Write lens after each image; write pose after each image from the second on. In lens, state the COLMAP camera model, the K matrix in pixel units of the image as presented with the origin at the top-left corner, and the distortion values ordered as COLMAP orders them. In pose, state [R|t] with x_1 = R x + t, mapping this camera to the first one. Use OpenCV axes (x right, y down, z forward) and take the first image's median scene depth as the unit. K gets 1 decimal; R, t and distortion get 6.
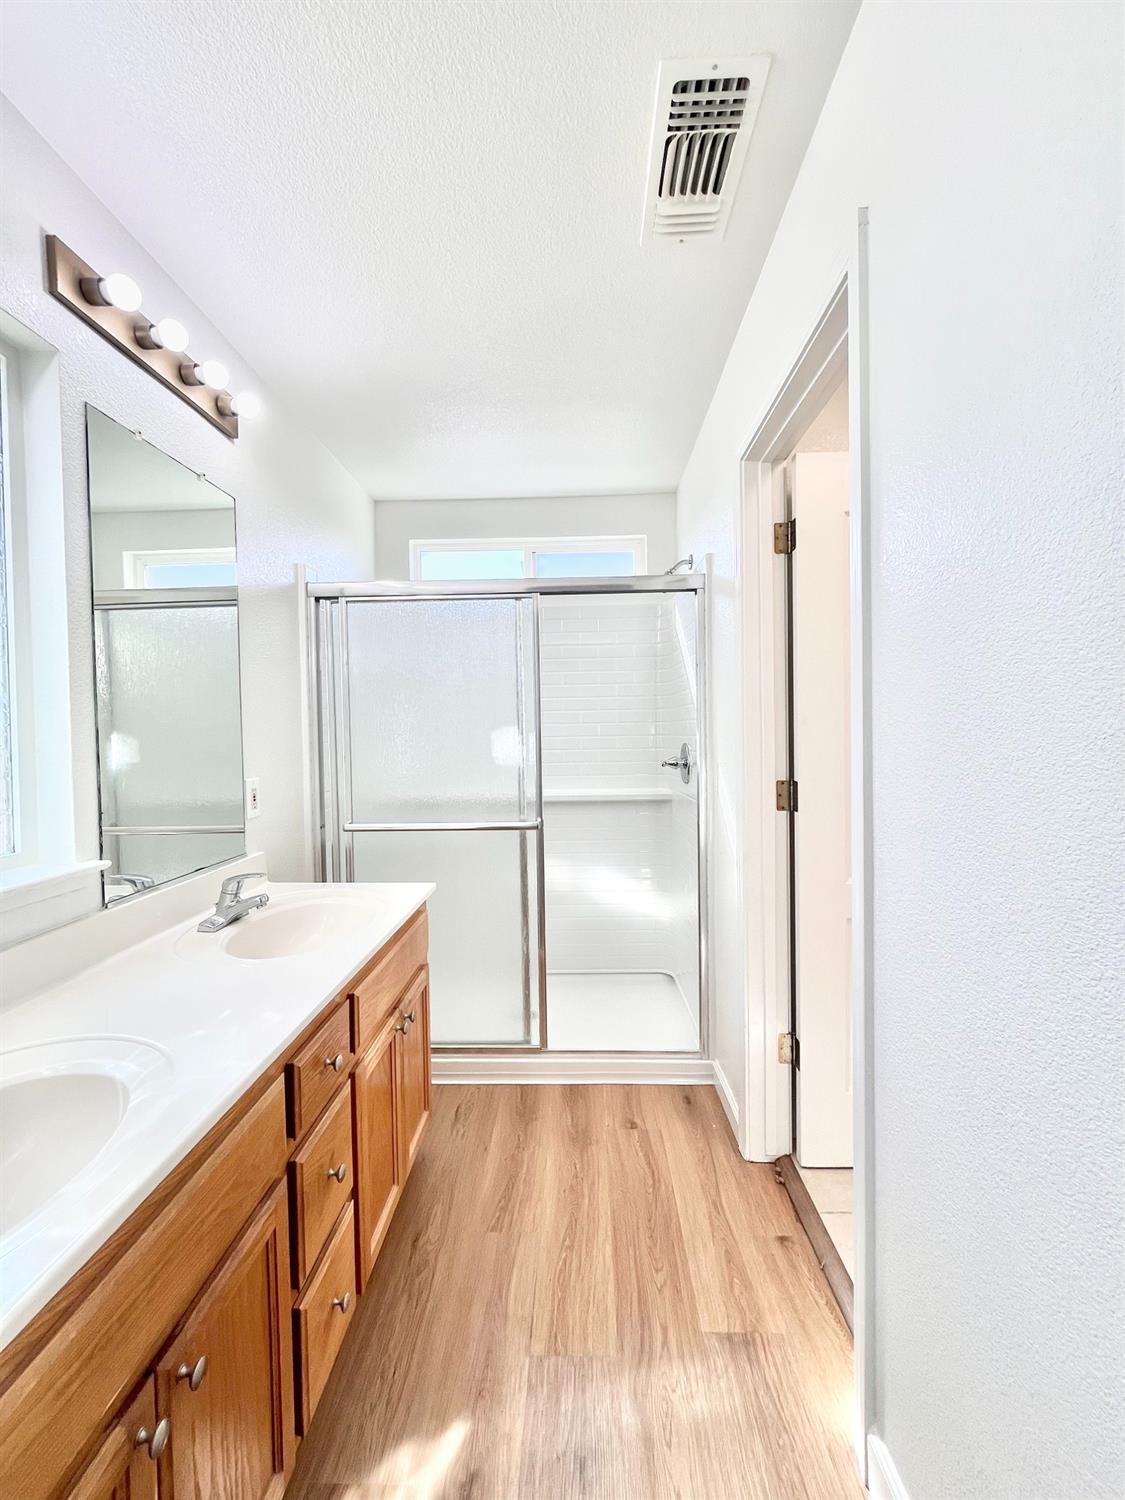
lens RADIAL K [[604.7, 0, 562.4], [0, 604.7, 746.6], [0, 0, 1]] dist [-0.006130, 0.001049]
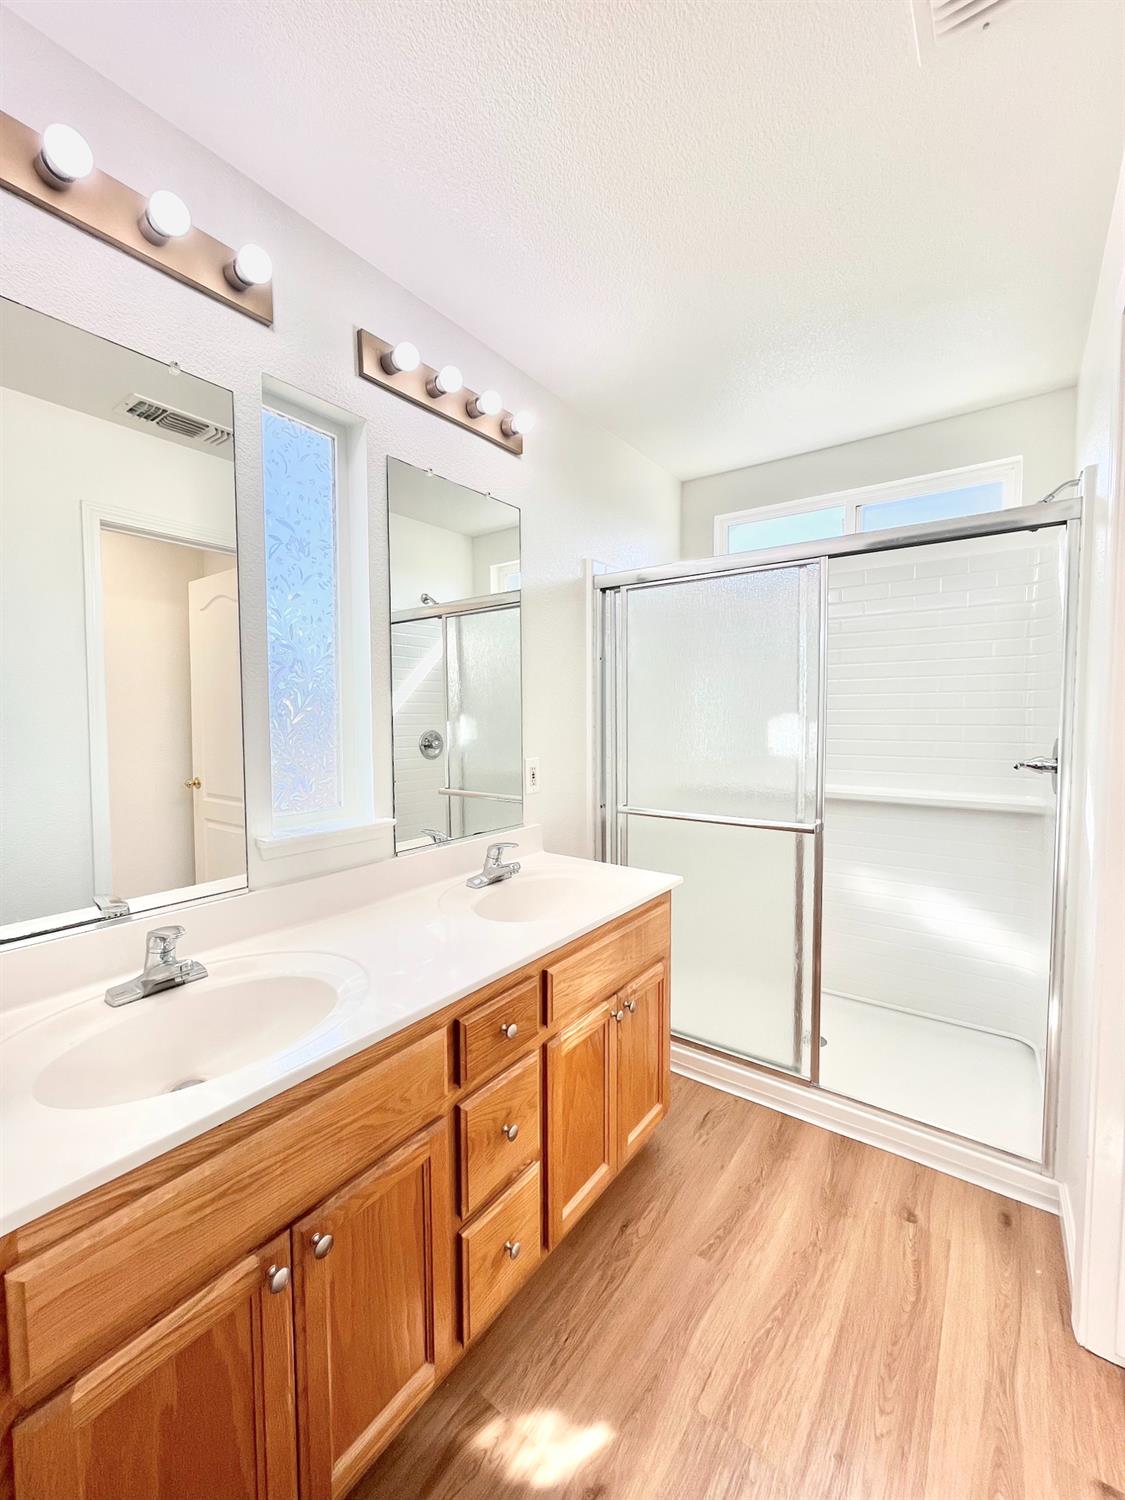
lens RADIAL K [[604.7, 0, 561.9], [0, 604.7, 746.3], [0, 0, 1]] dist [-0.006130, 0.001049]
pose [[0.825511, 0.041364, -0.562868, 0.186765], [-0.022650, 0.998935, 0.040190, -0.017894], [0.563931, -0.020429, 0.825569, 0.114431]]
